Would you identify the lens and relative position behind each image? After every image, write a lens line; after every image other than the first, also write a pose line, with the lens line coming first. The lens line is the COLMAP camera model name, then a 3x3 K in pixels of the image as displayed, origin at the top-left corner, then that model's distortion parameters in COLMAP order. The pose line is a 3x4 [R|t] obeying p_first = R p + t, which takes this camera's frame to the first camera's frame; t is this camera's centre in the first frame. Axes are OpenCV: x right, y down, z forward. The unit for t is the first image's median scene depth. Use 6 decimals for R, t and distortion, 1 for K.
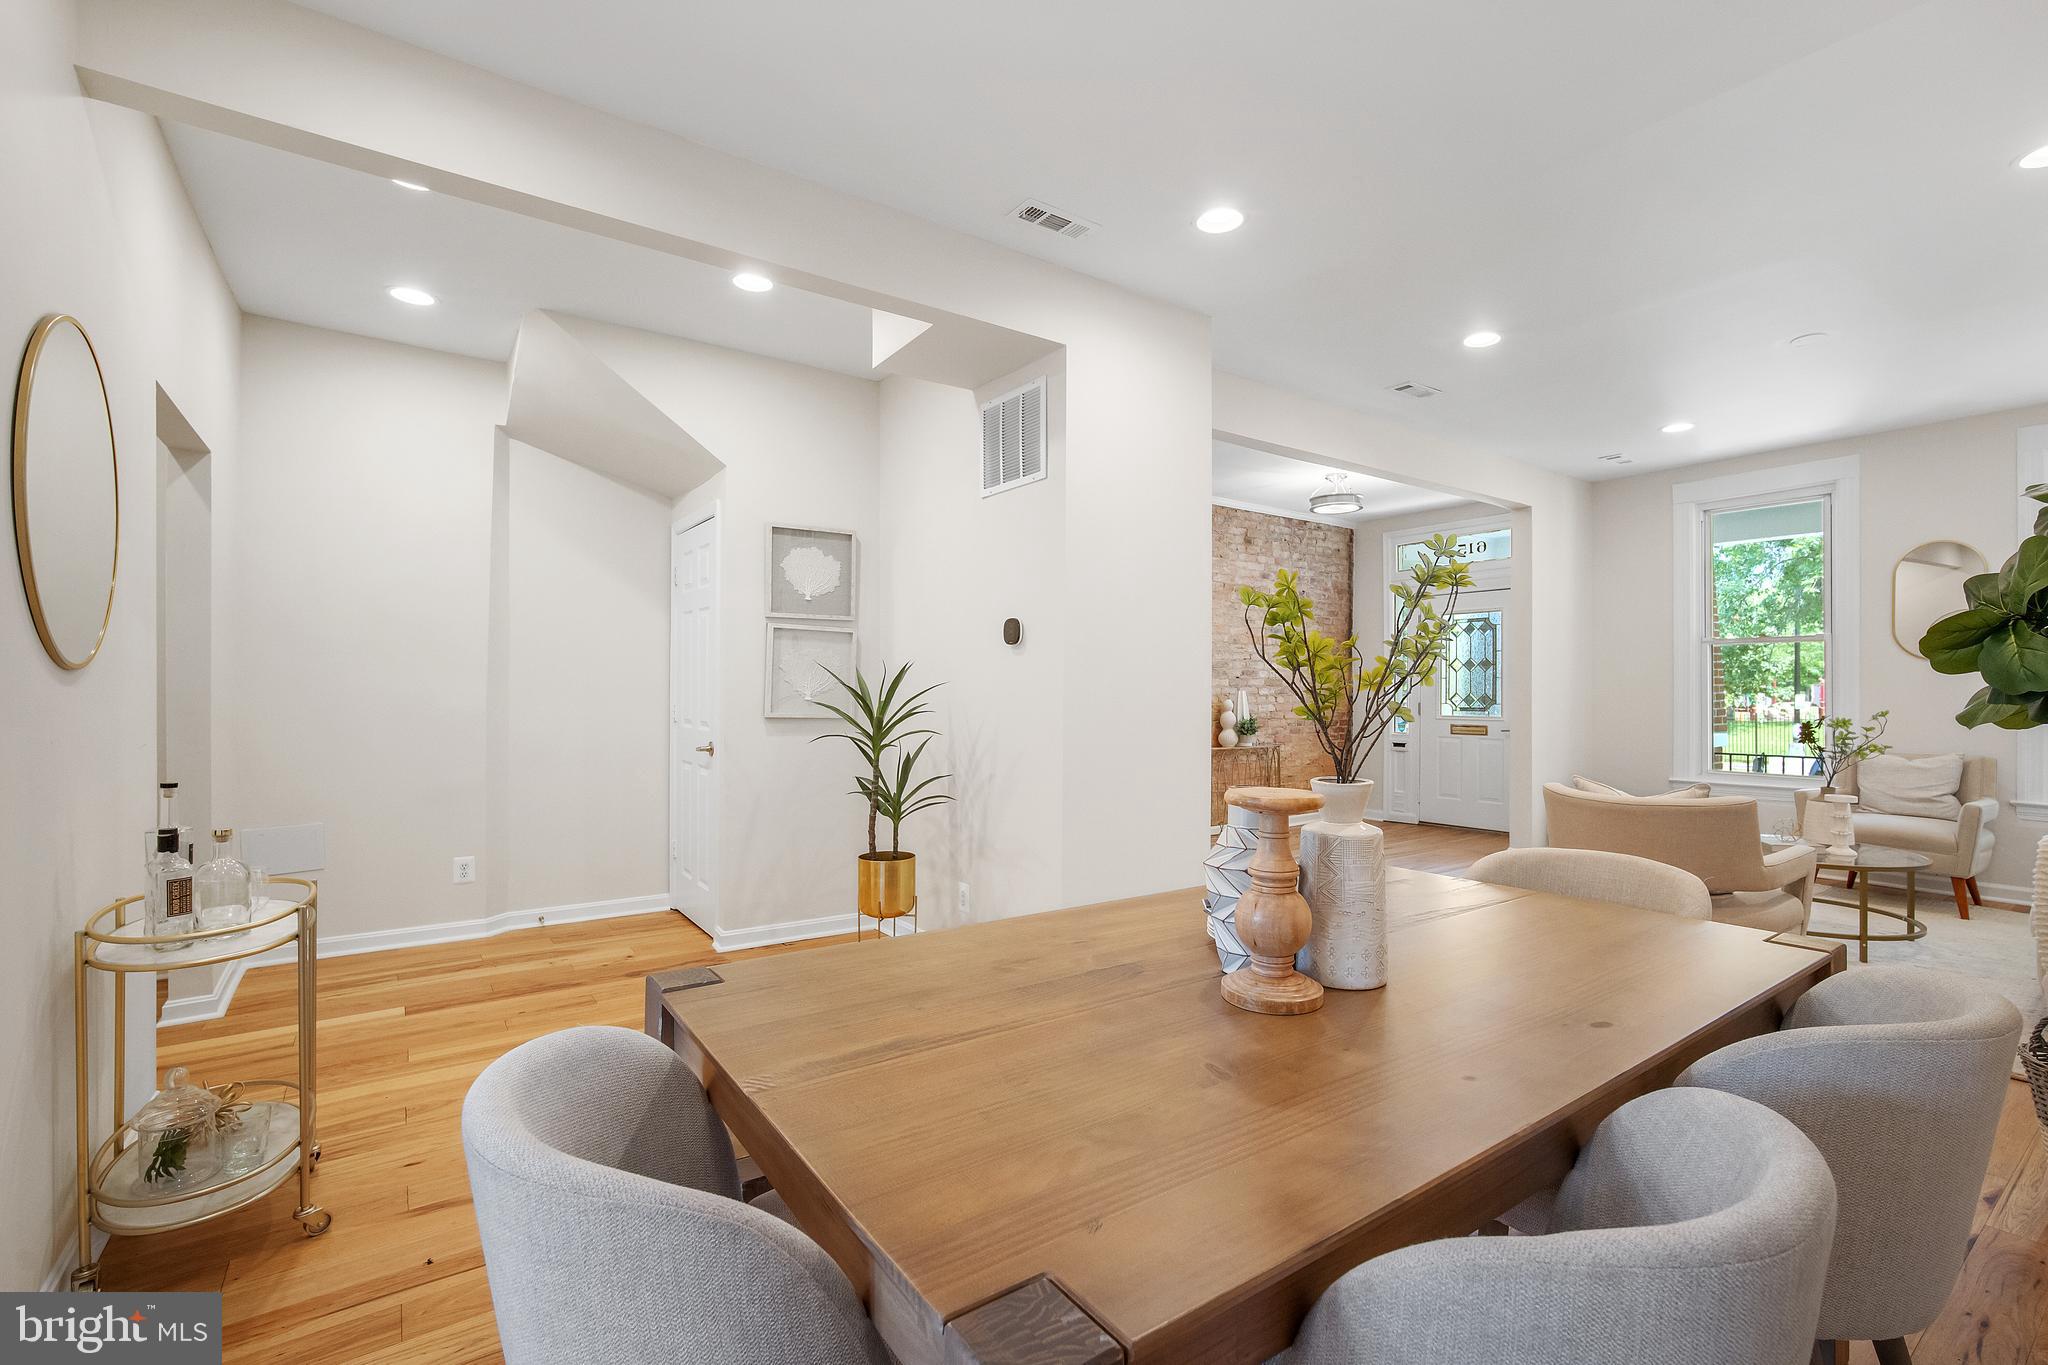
lens RADIAL K [[916.2, 0, 1046.8], [0, 916.2, 677.7], [0, 0, 1]] dist [-0.005133, 0.000332]
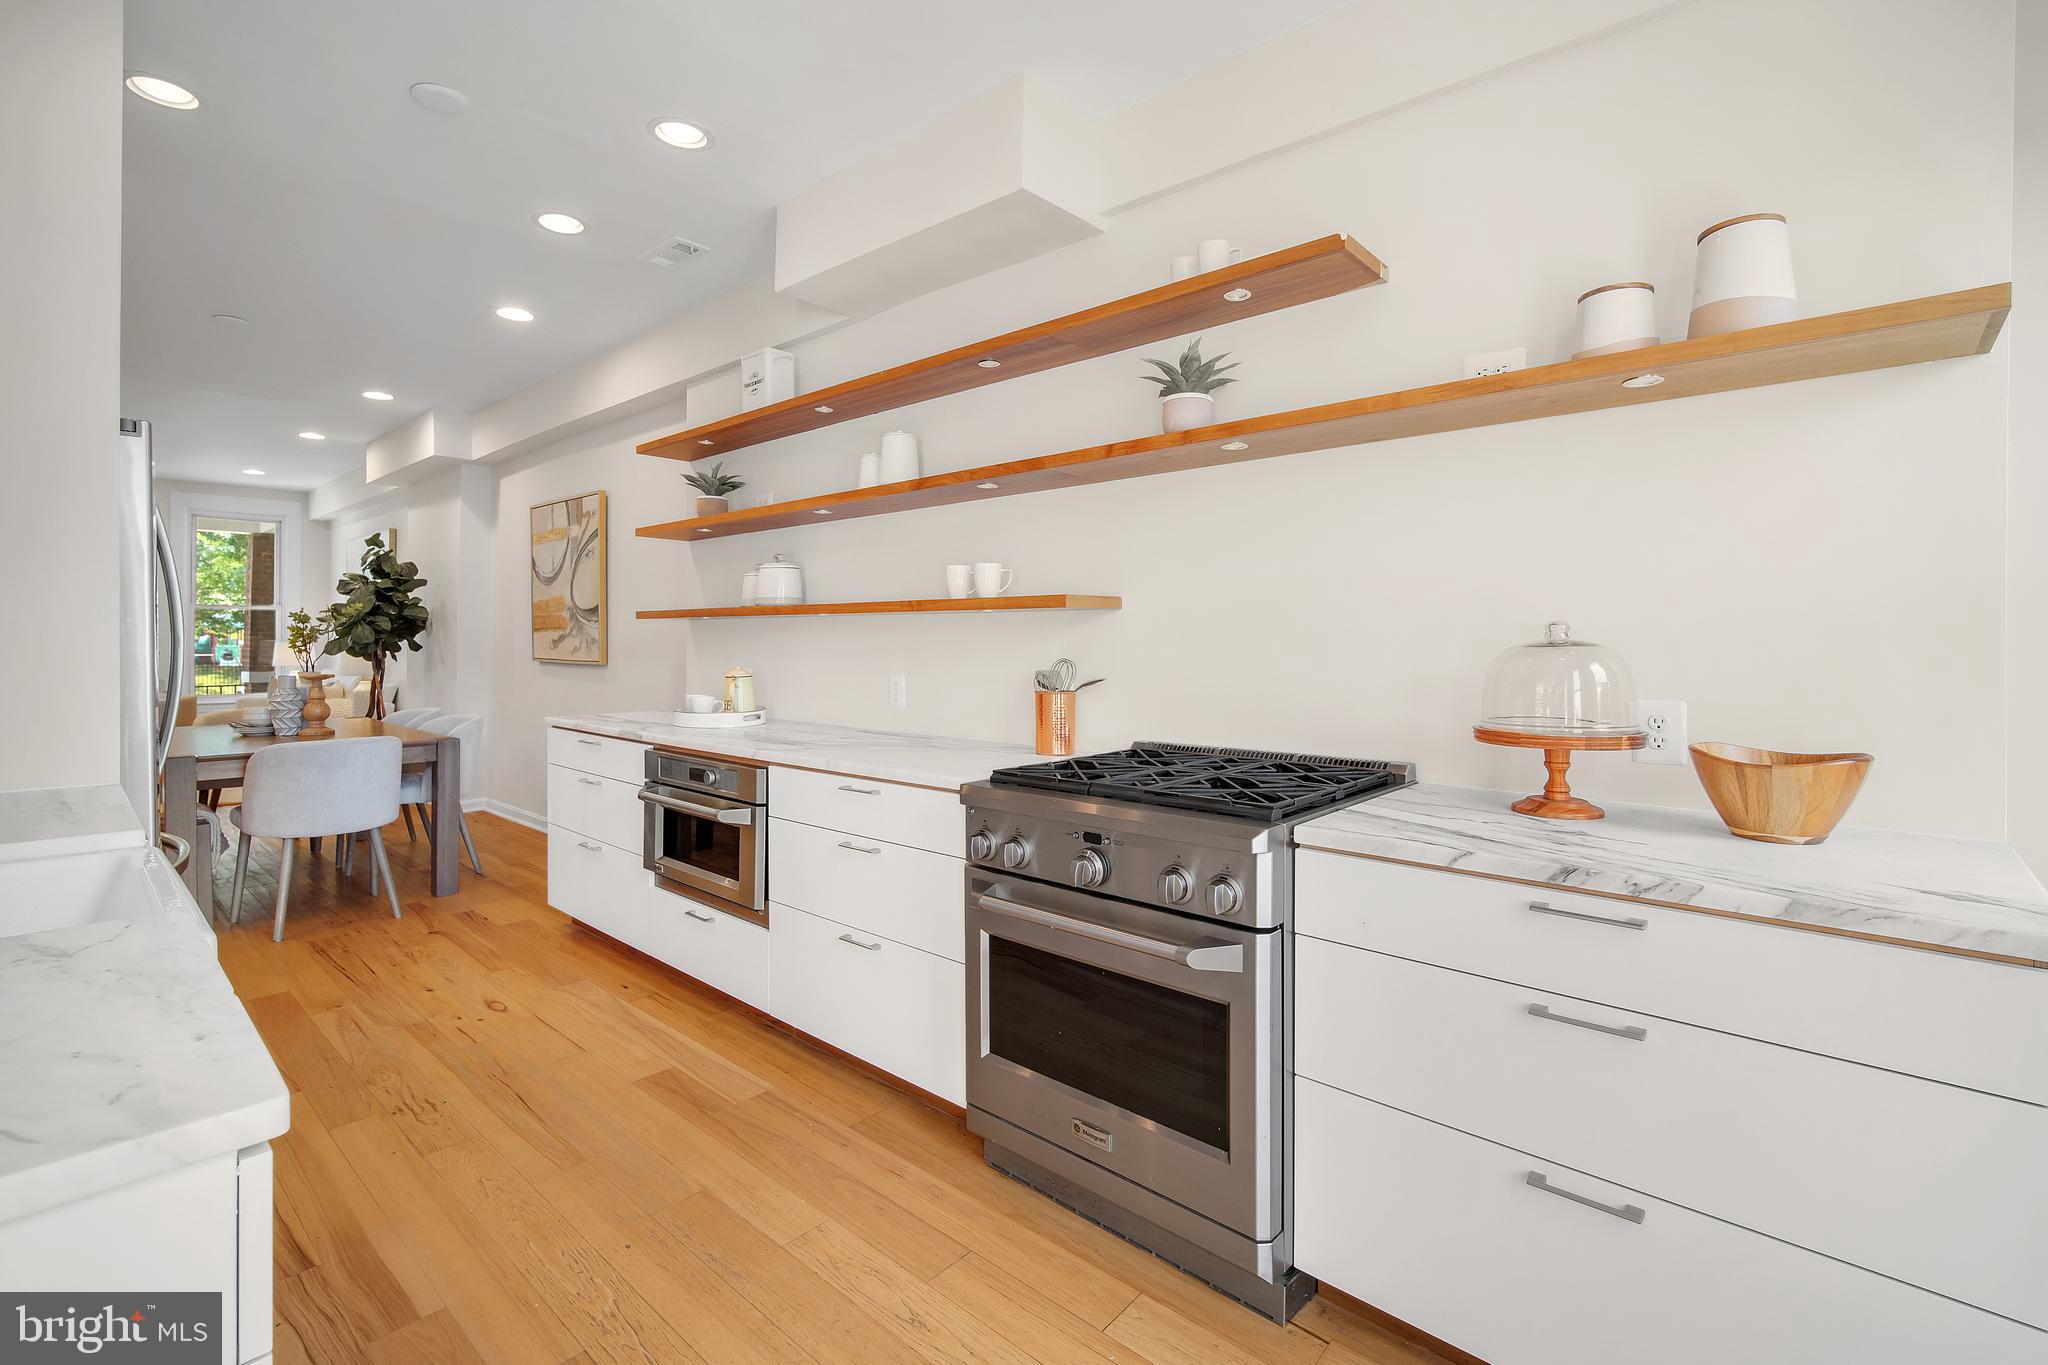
lens RADIAL K [[888.7, 0, 1033.4], [0, 888.7, 661.2], [0, 0, 1]] dist [-0.006742, 0.000041]
pose [[-0.224121, -0.027461, 0.974174, -1.305632], [-0.013482, 0.999595, 0.025076, -0.015390], [-0.974468, -0.007514, -0.224400, -0.315222]]
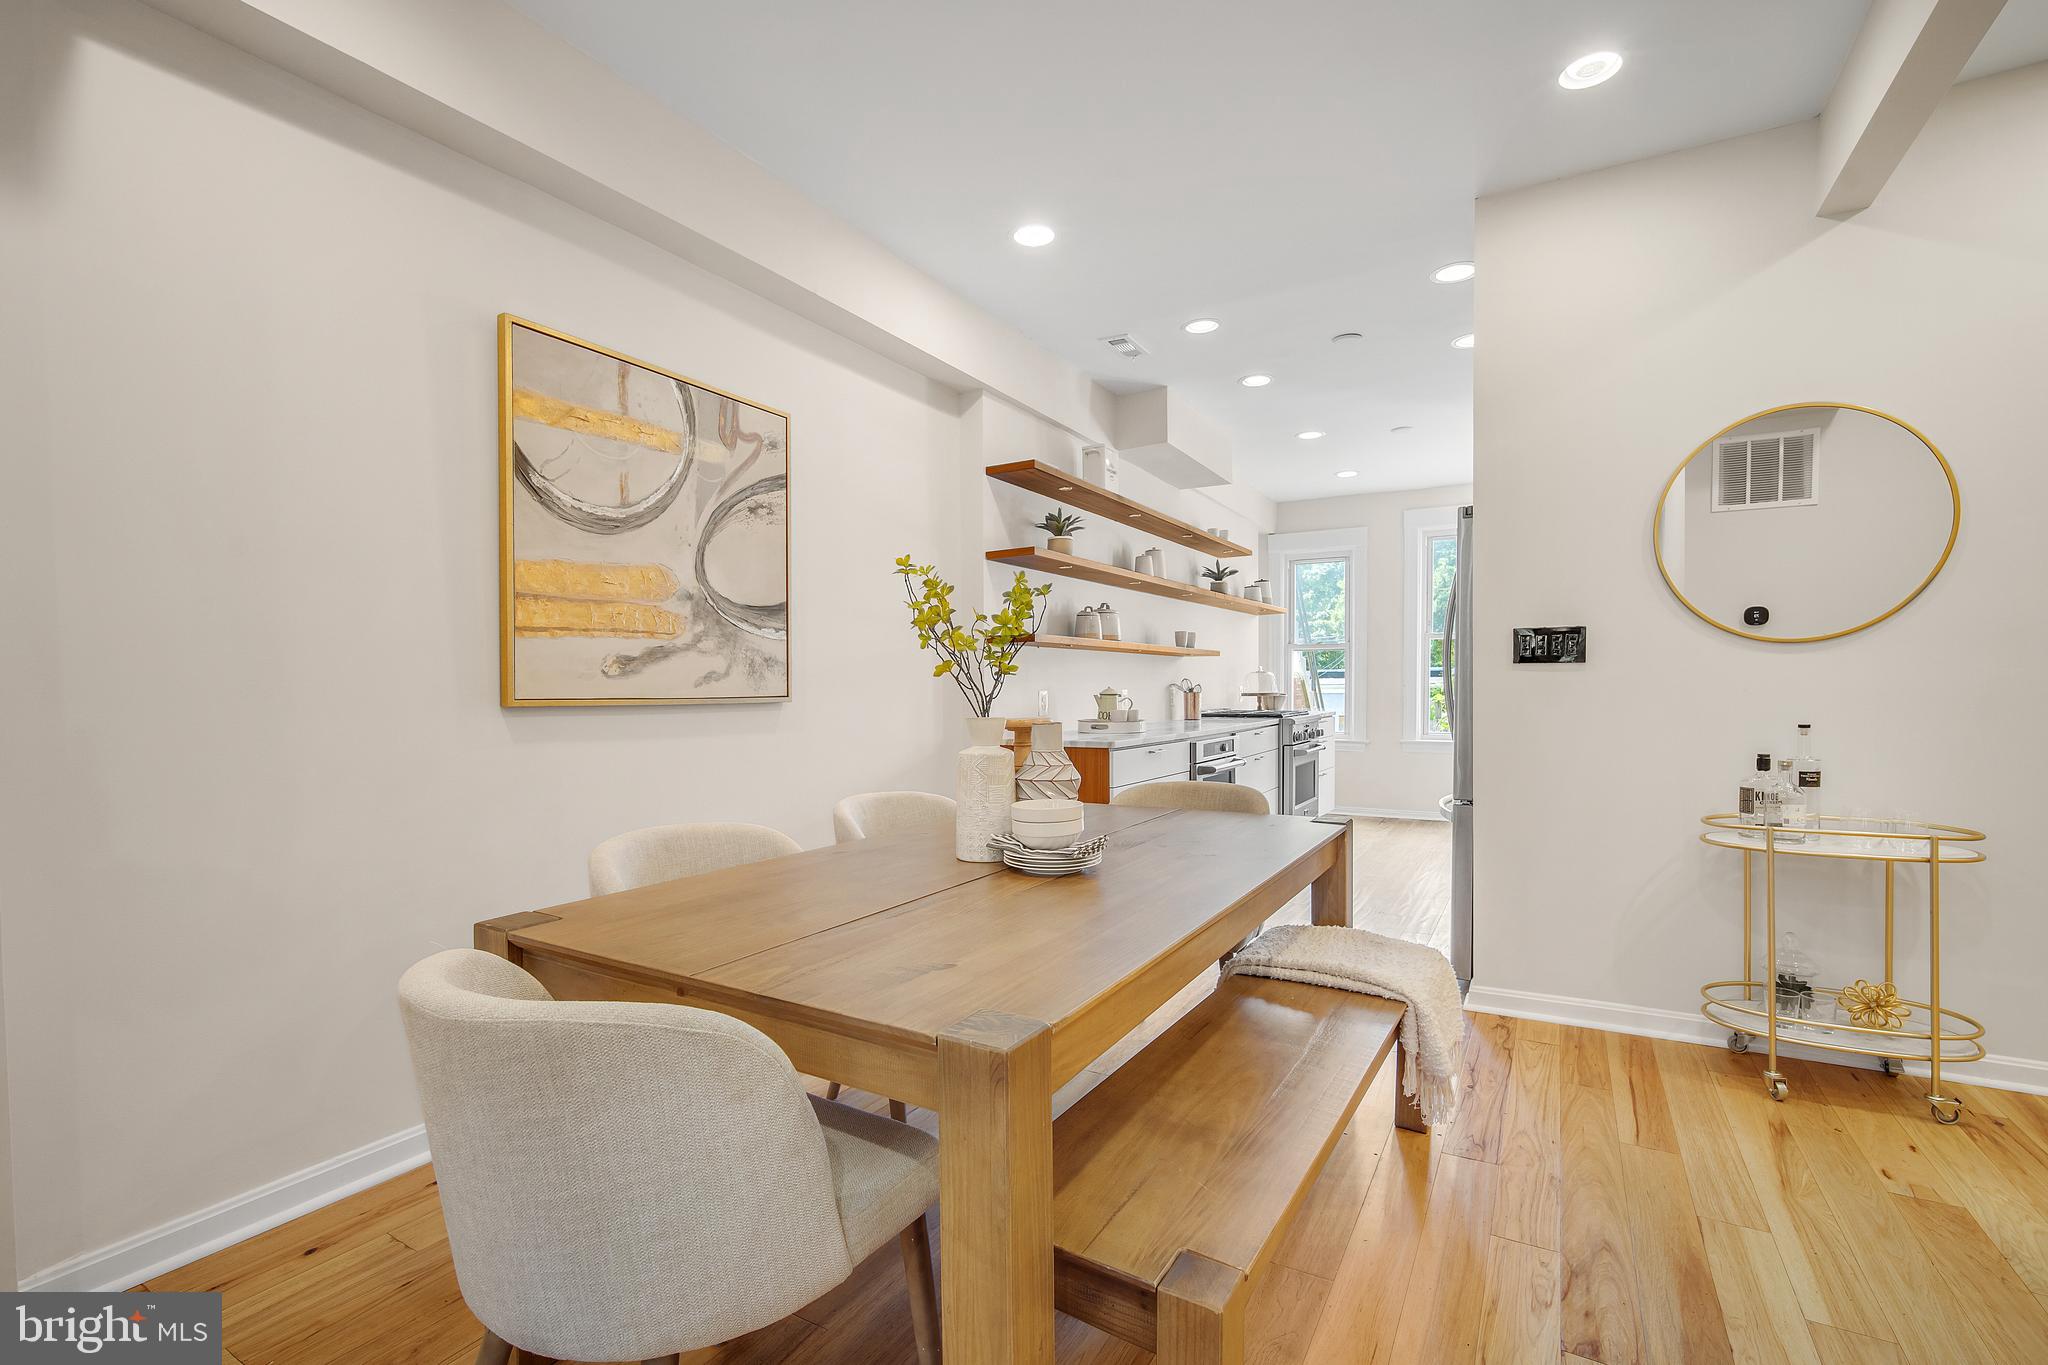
lens RADIAL K [[916.2, 0, 1046.8], [0, 916.2, 677.7], [0, 0, 1]] dist [-0.005133, 0.000332]
pose [[-0.908695, -0.005509, -0.417425, 0.324959], [-0.001195, 0.999943, -0.010595, 0.020367], [0.417460, -0.009129, -0.908649, 0.915550]]
